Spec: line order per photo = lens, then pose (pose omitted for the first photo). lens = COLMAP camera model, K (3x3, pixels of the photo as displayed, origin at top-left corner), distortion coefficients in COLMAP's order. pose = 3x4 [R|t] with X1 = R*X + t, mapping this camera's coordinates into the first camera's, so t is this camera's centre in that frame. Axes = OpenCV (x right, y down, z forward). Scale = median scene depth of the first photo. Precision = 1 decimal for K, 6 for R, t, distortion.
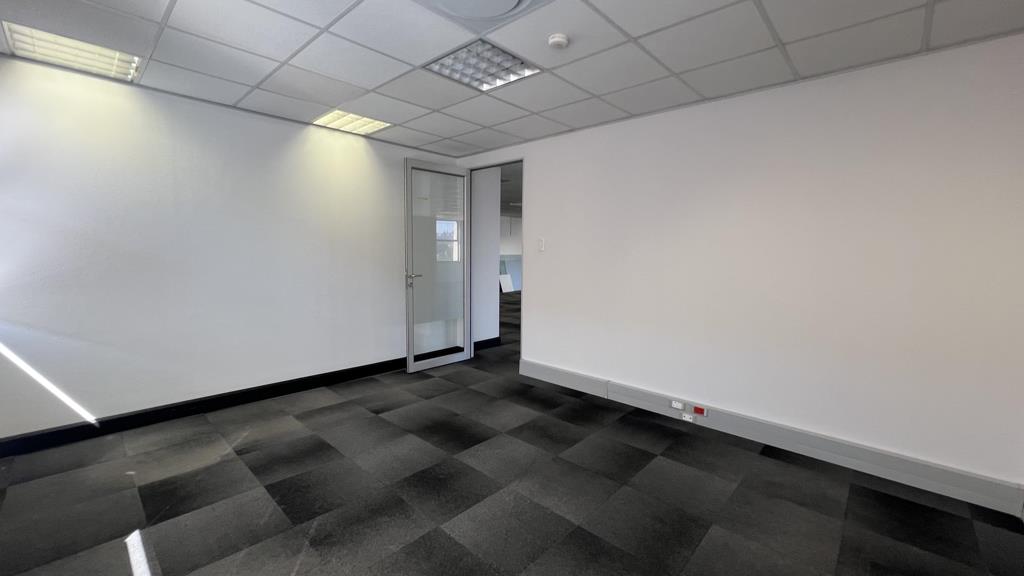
lens RADIAL K [[410.3, 0, 512.0], [0, 410.3, 288.0], [0, 0, 1]] dist [-0.002042, -0.000103]
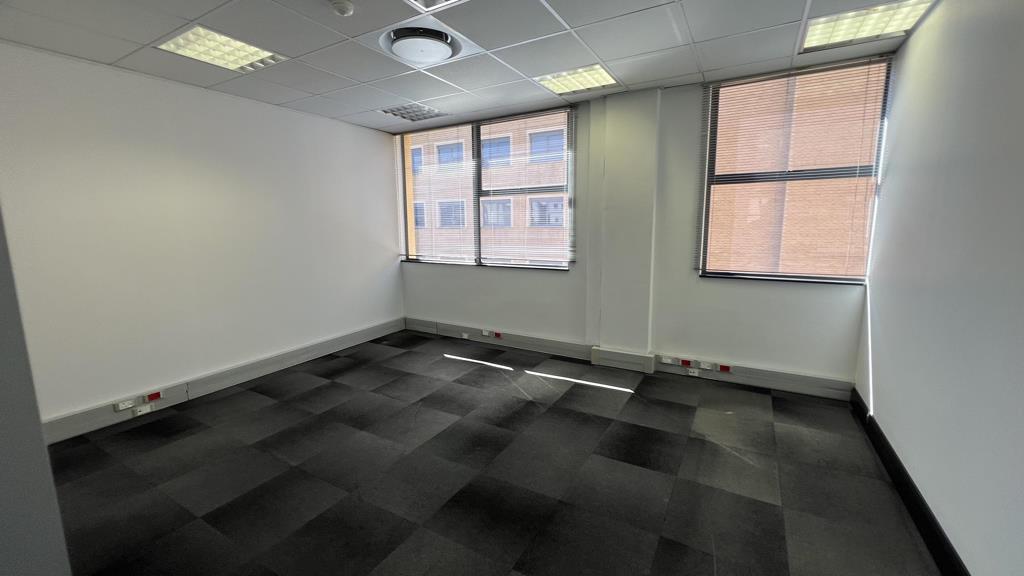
lens RADIAL K [[410.3, 0, 512.0], [0, 410.3, 288.0], [0, 0, 1]] dist [-0.002042, -0.000103]
pose [[-0.977000, 0.029587, -0.211175, -0.044924], [-0.020462, 0.972749, 0.230955, -0.182335], [0.212254, 0.229964, -0.949771, 1.942907]]
